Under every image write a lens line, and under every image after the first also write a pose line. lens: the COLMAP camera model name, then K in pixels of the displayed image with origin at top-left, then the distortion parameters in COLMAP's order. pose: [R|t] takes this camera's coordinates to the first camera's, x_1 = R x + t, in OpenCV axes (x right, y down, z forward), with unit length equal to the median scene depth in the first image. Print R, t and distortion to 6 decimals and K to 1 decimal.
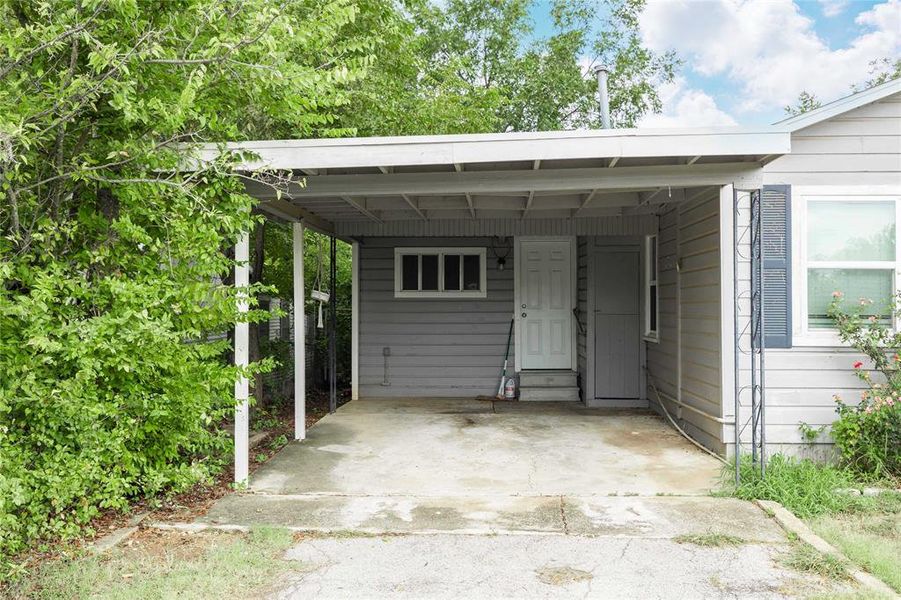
lens RADIAL K [[845.9, 0, 450.5], [0, 845.9, 300.0], [0, 0, 1]] dist [0.000833, -0.000492]
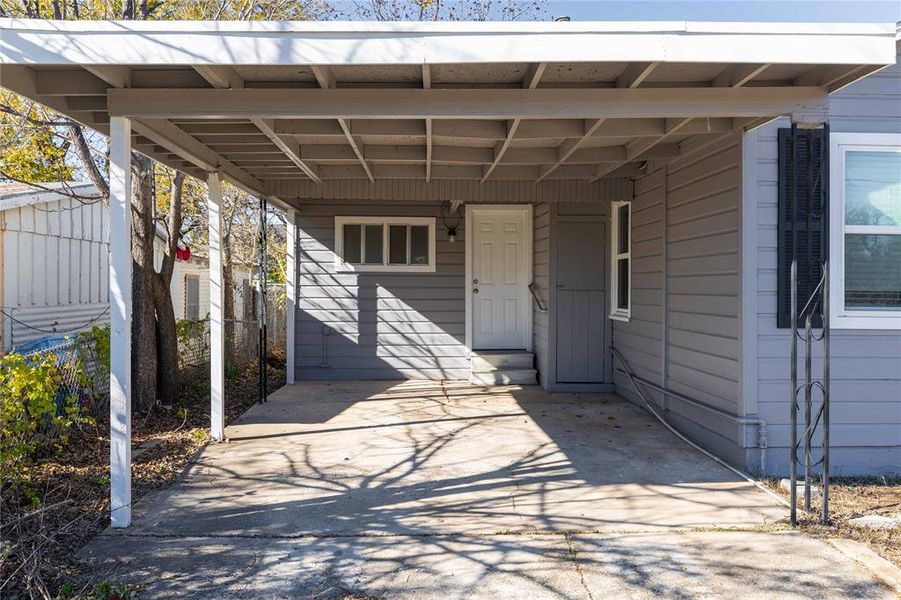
lens RADIAL K [[763.8, 0, 450.5], [0, 763.8, 300.0], [0, 0, 1]] dist [-0.001401, -0.001273]
pose [[0.996523, 0.004641, 0.083184, -0.010245], [-0.006837, 0.999635, 0.026142, 0.005750], [-0.083033, -0.026620, 0.996191, 0.168479]]
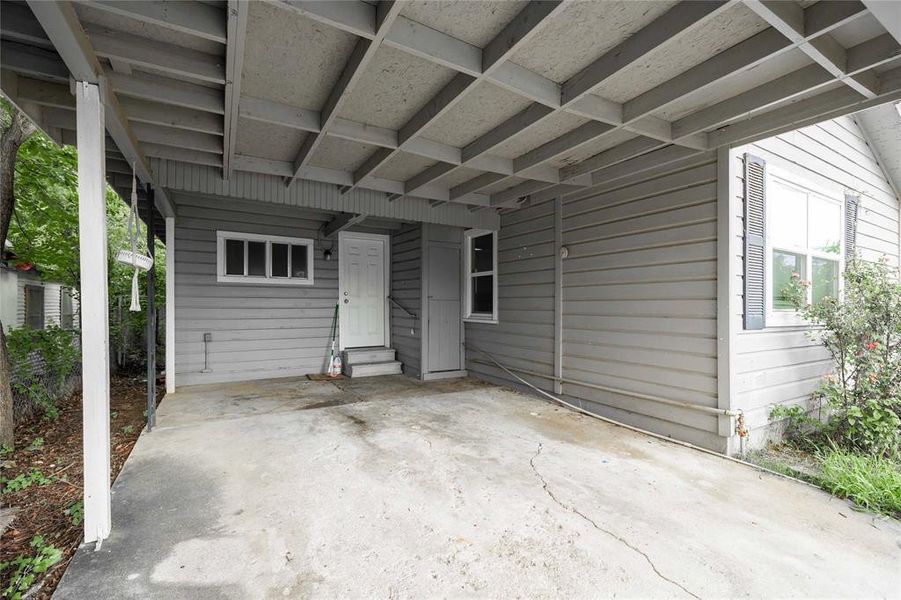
lens RADIAL K [[396.8, 0, 448.2], [0, 396.8, 308.5], [0, 0, 1]] dist [-0.001329, -0.000219]
pose [[0.843433, 0.001517, 0.537232, -0.087225], [-0.011718, 0.999810, 0.015573, 0.017894], [-0.537106, -0.019430, 0.843291, 0.470390]]
